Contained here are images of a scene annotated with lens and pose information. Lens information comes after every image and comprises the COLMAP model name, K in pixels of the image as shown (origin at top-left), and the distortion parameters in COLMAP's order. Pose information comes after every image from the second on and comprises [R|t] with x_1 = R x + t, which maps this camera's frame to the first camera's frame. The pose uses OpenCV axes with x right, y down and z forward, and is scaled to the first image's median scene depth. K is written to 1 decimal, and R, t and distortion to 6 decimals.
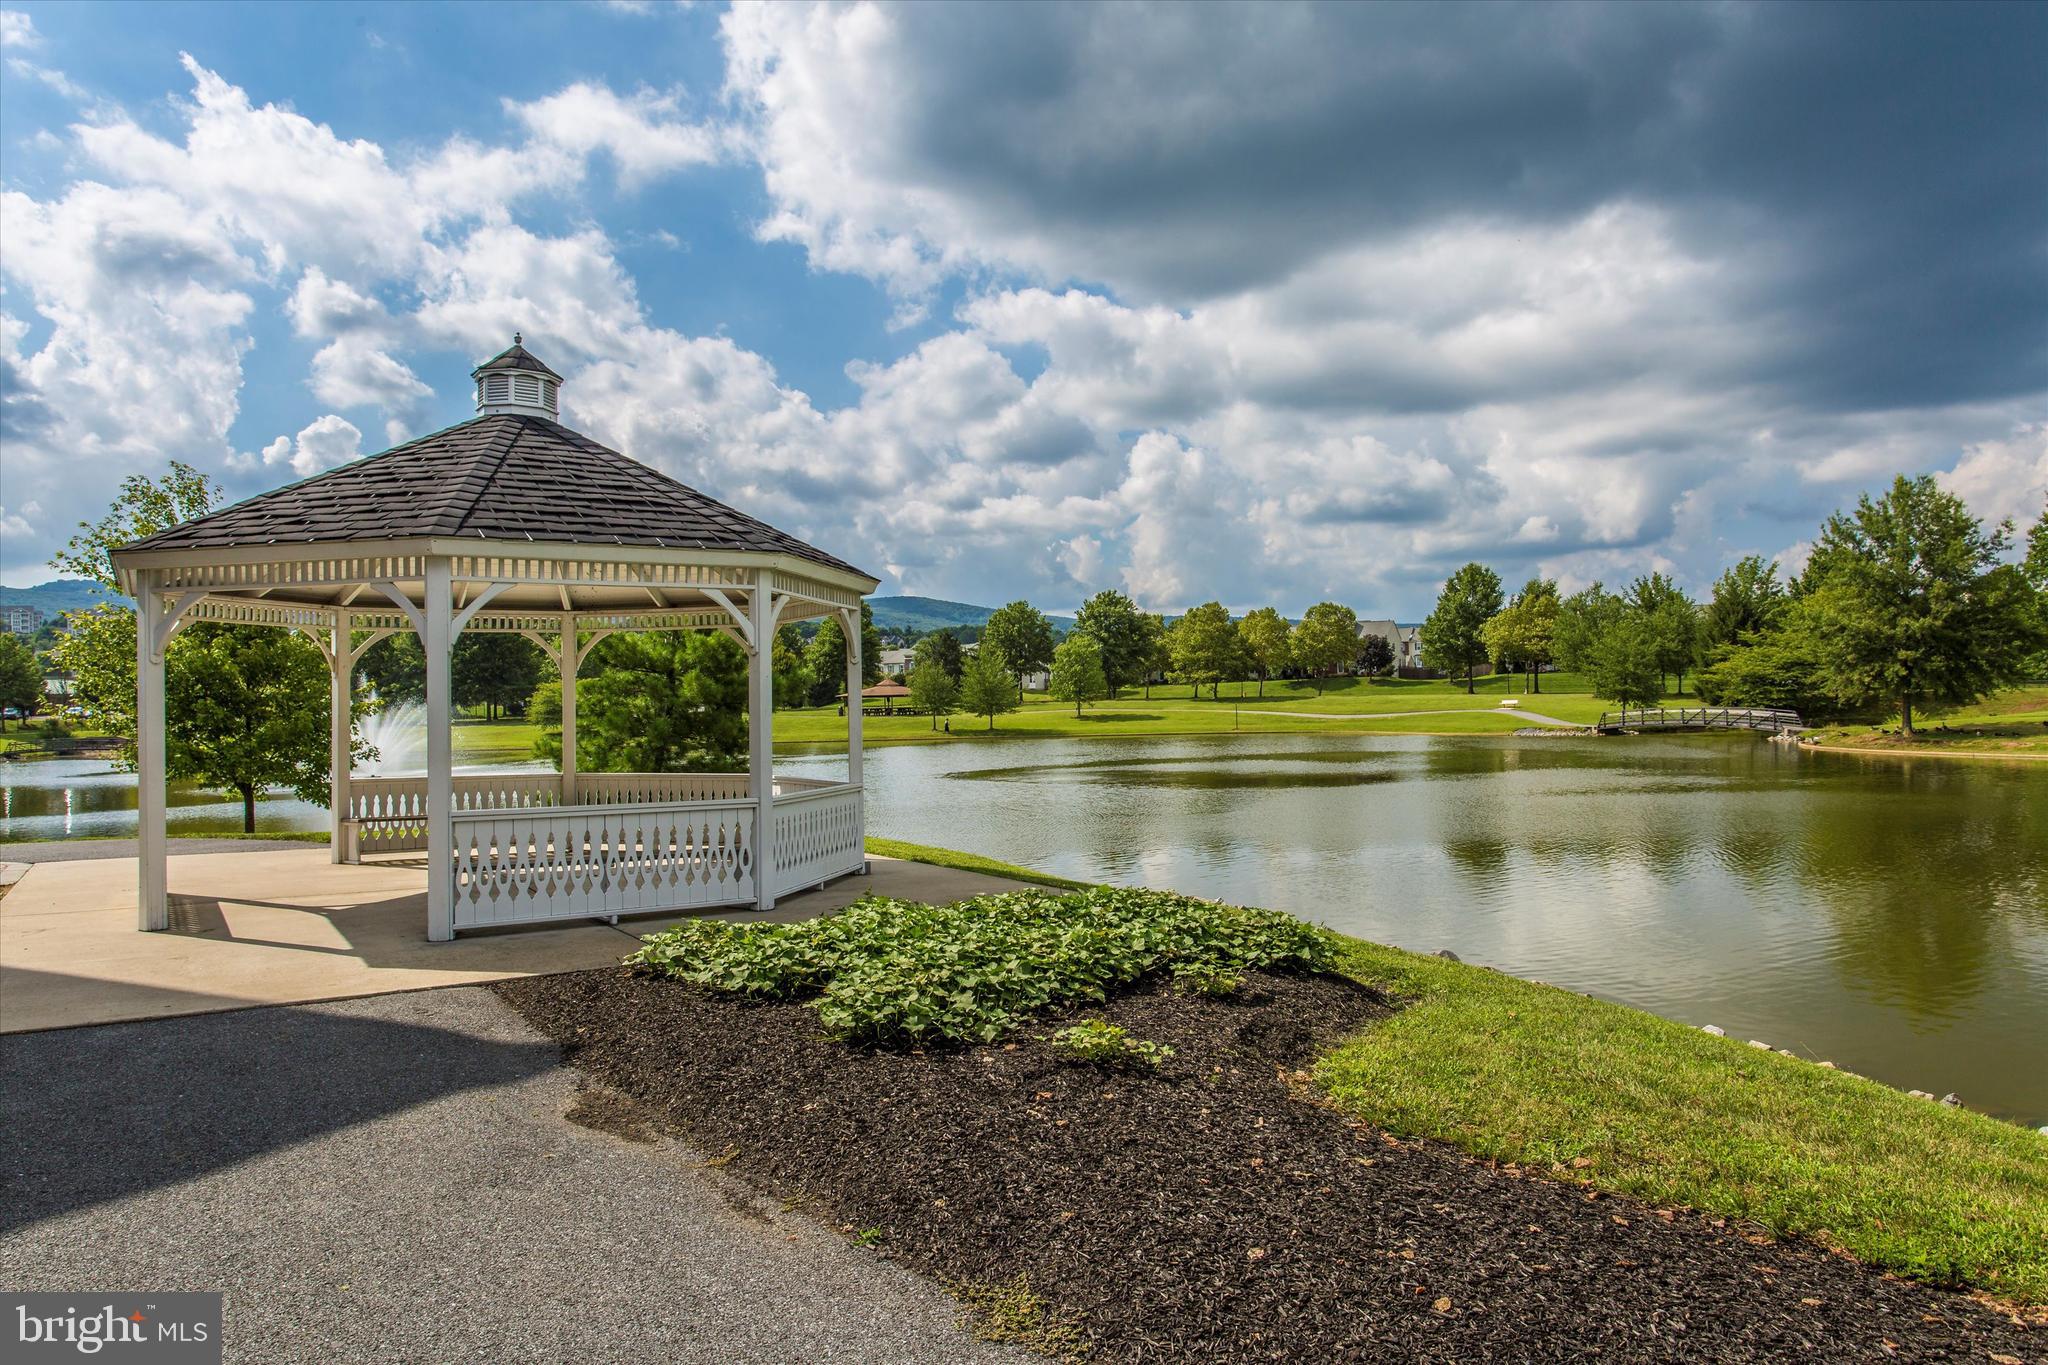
lens RADIAL K [[824.0, 0, 1017.1], [0, 824.0, 673.4], [0, 0, 1]] dist [-0.000451, -0.000192]
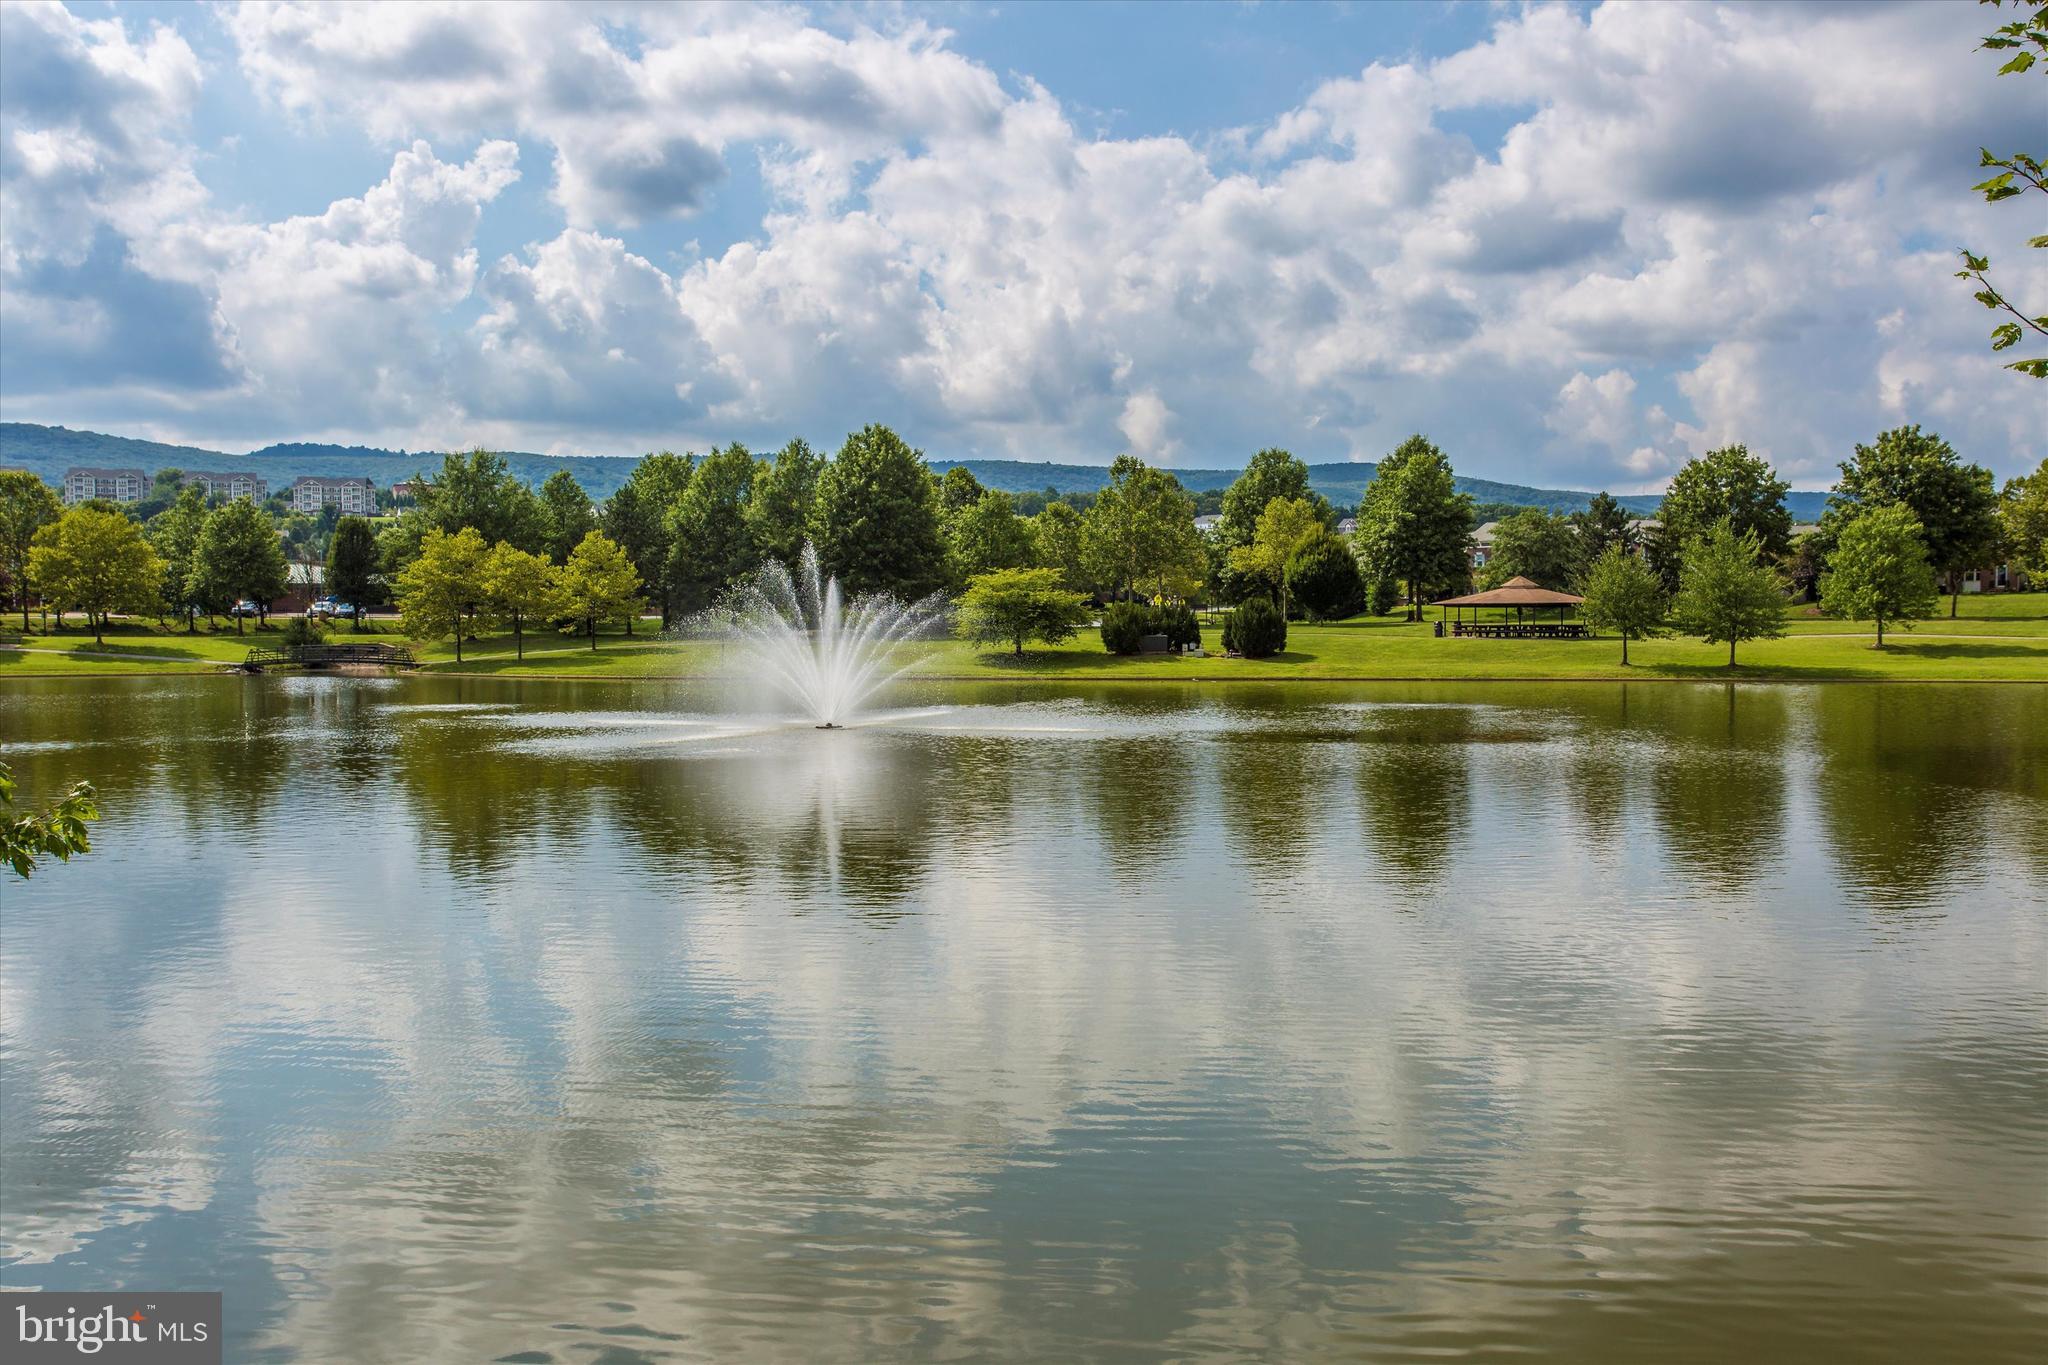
lens RADIAL K [[826.6, 0, 1016.7], [0, 826.6, 658.1], [0, 0, 1]] dist [-0.000005, -0.000047]
pose [[0.992009, 0.024075, -0.123850, -0.450573], [-0.011097, 0.994470, 0.104434, 0.007042], [0.125679, -0.102225, 0.986790, 0.354351]]
